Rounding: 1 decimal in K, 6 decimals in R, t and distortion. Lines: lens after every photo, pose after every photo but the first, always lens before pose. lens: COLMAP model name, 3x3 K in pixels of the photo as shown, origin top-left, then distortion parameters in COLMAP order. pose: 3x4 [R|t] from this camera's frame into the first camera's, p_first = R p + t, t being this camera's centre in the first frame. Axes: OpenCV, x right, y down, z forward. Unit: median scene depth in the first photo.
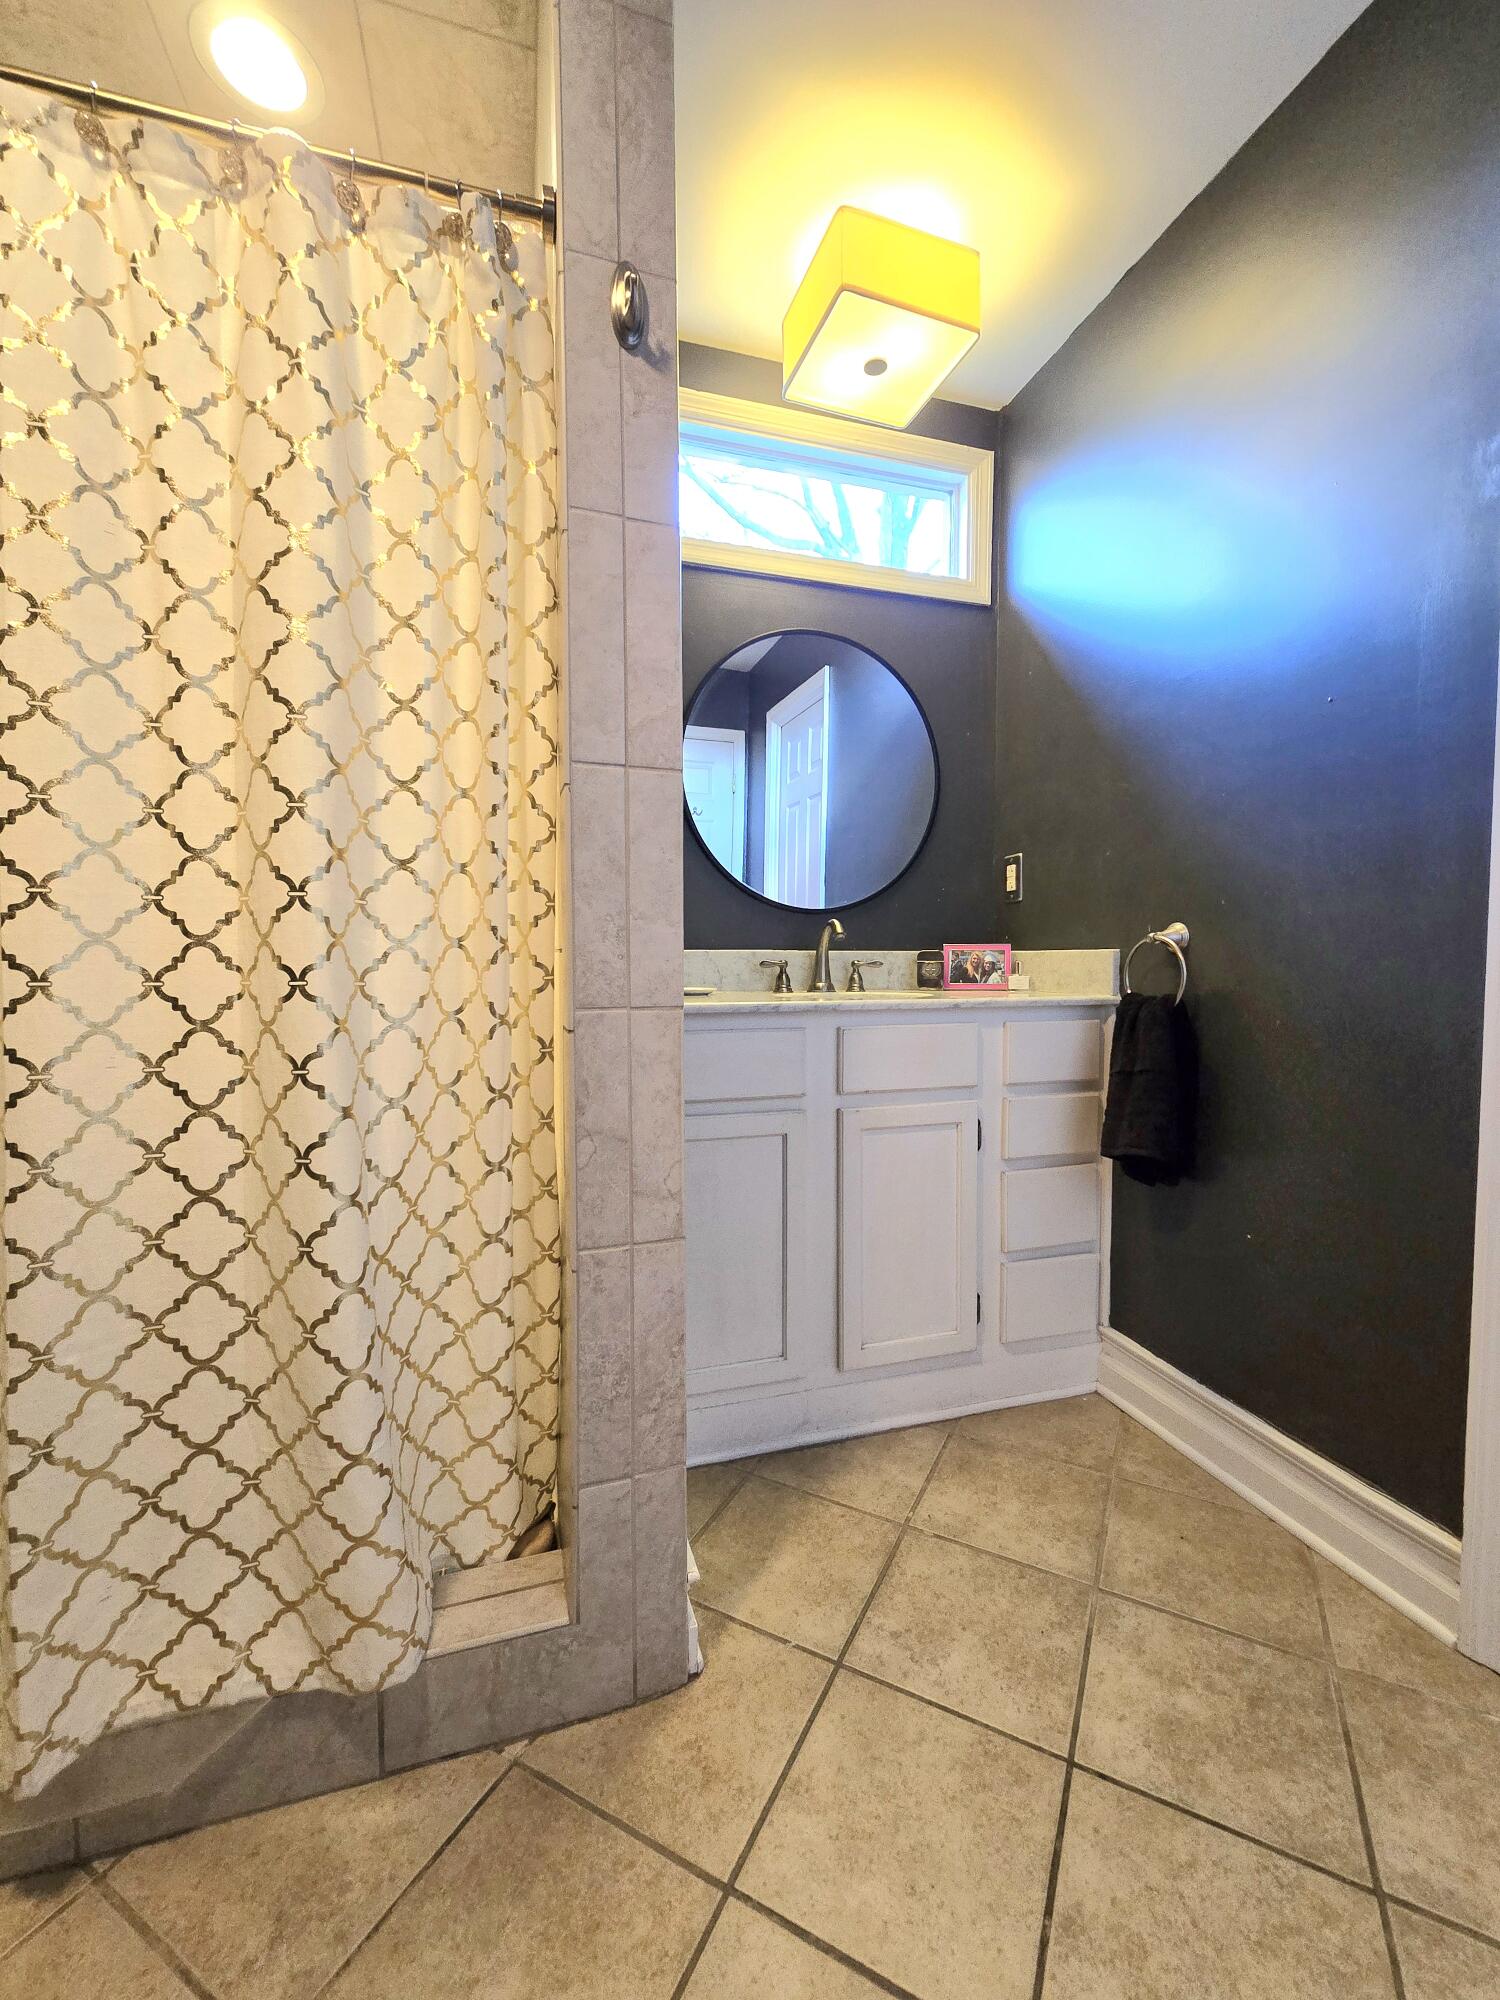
lens RADIAL K [[816.6, 0, 750.3], [0, 816.6, 995.4], [0, 0, 1]] dist [-0.001879, -0.000334]
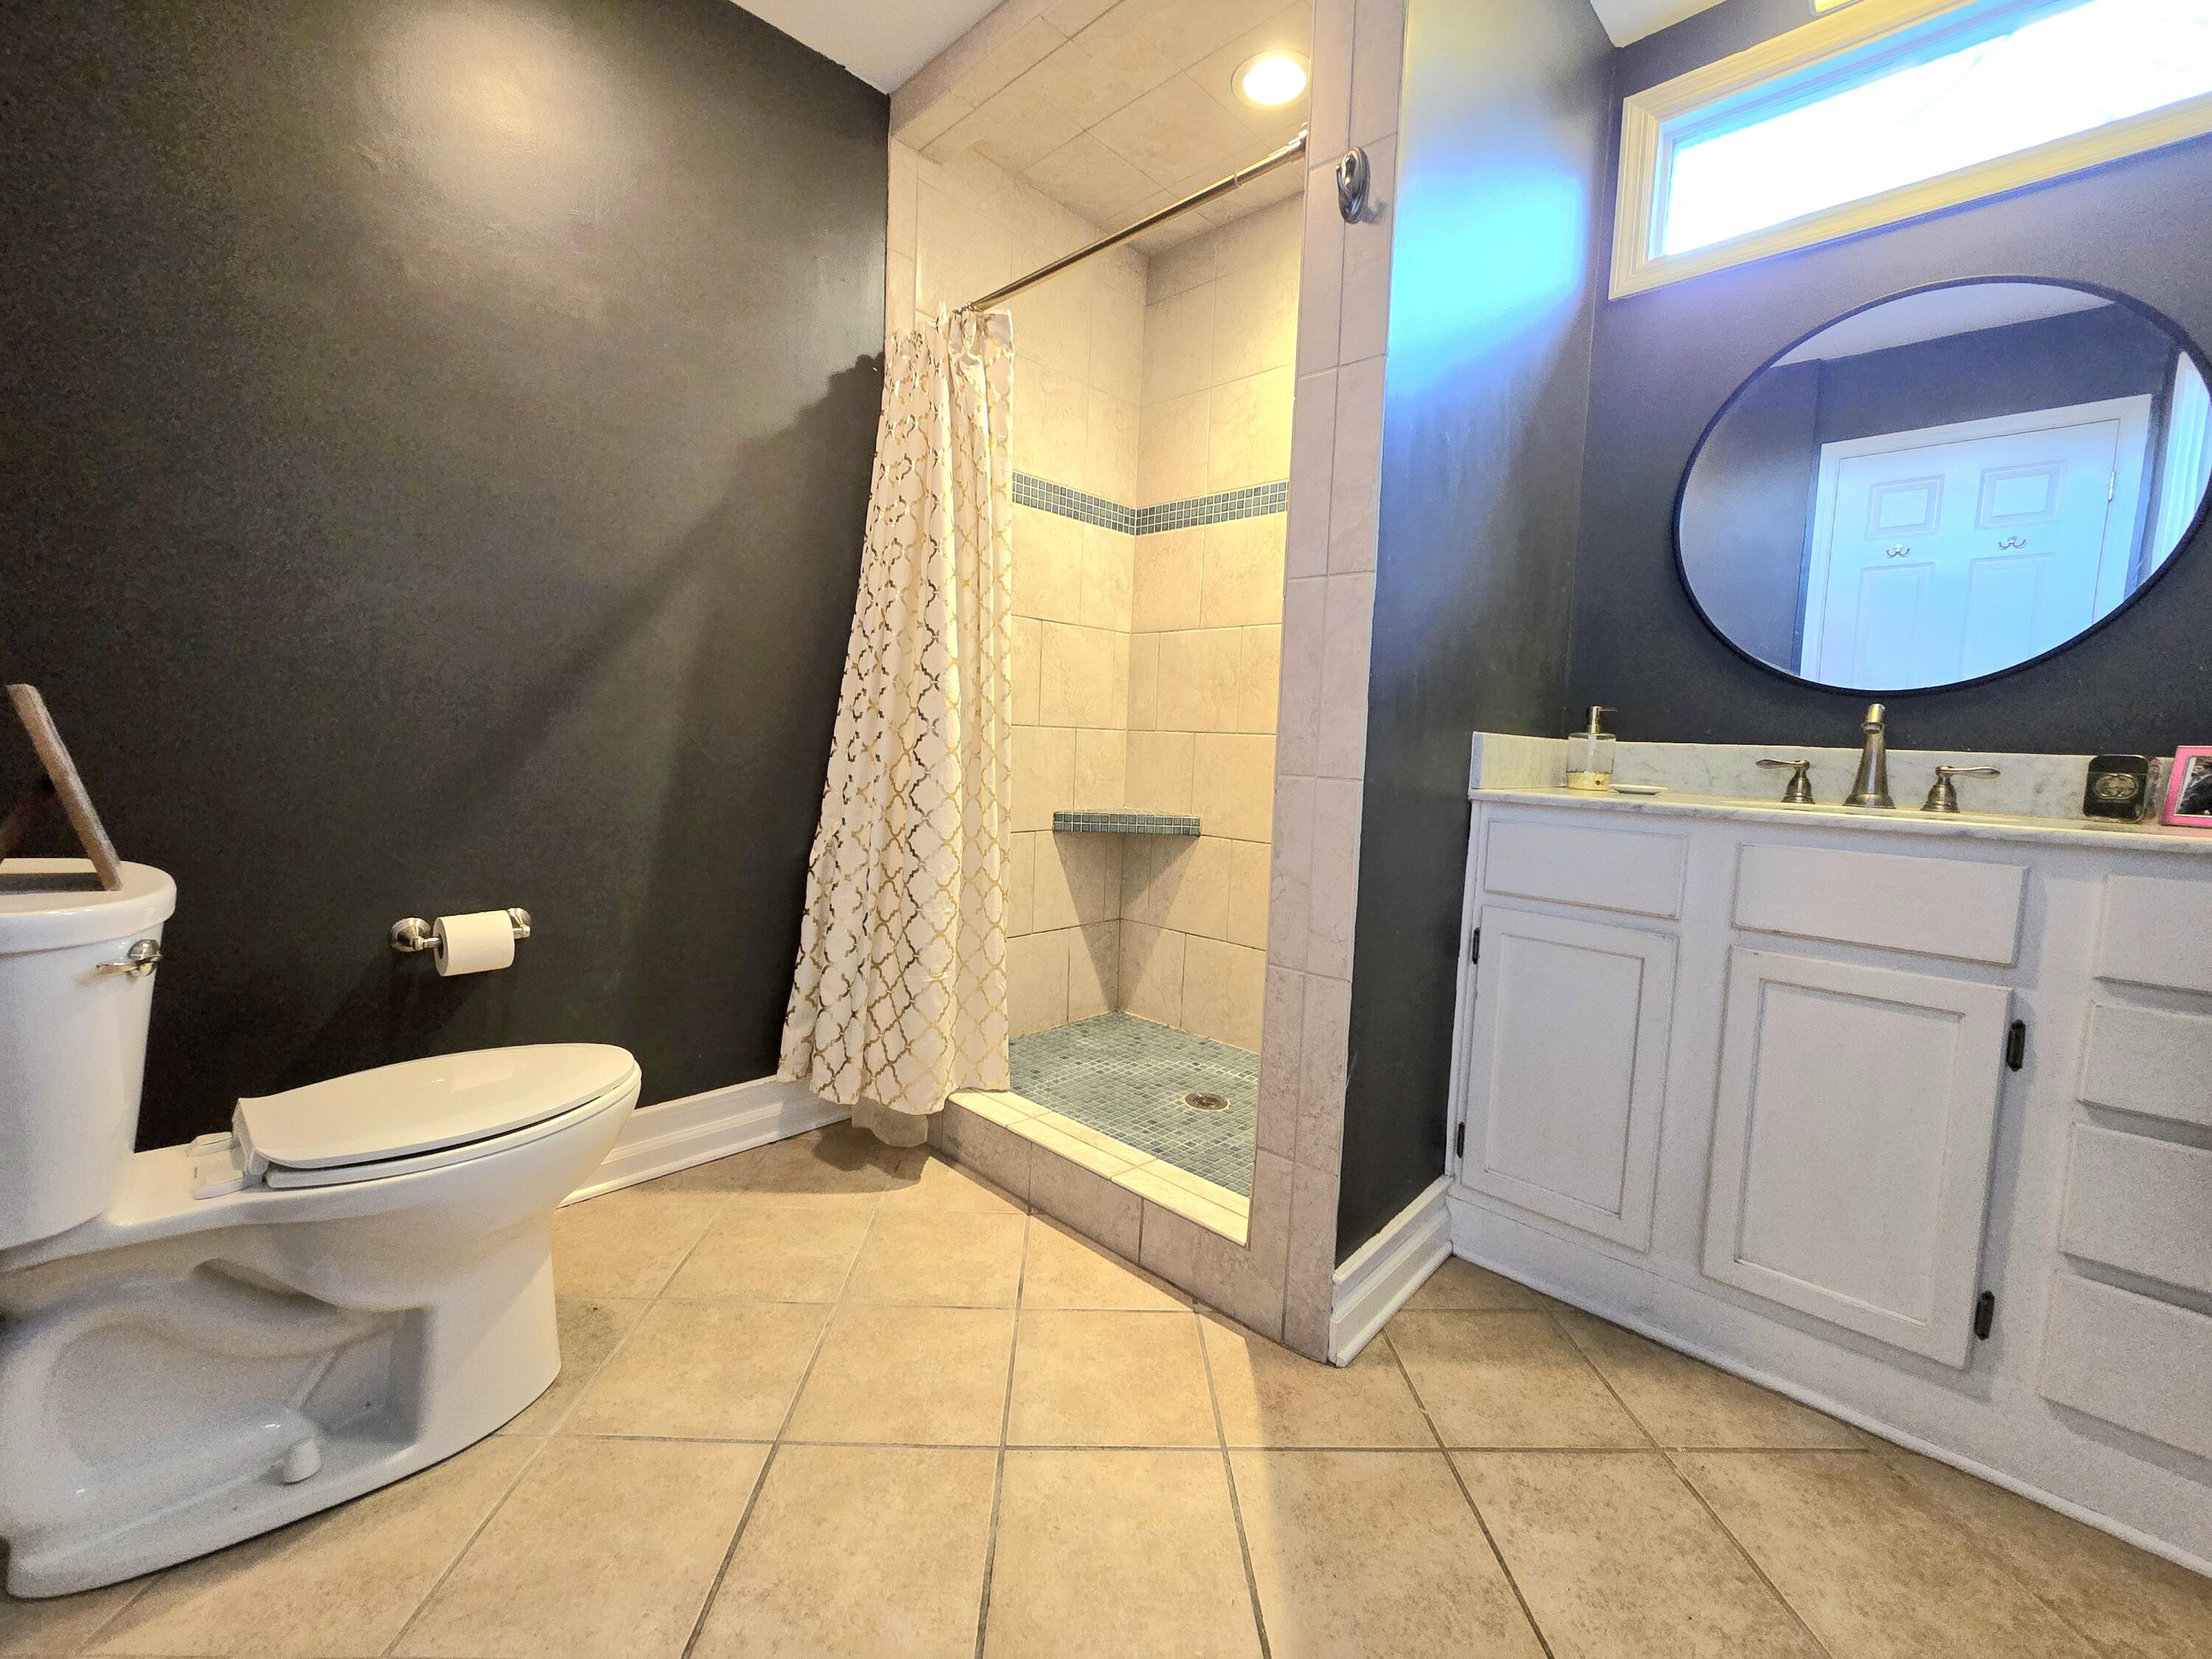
lens RADIAL K [[903.2, 0, 1104.1], [0, 903.2, 817.8], [0, 0, 1]] dist [-0.001879, -0.000334]
pose [[0.483463, 0.098050, -0.869856, 0.549024], [-0.080127, 0.994492, 0.067565, 0.006652], [0.871690, 0.037033, 0.488656, 0.047922]]
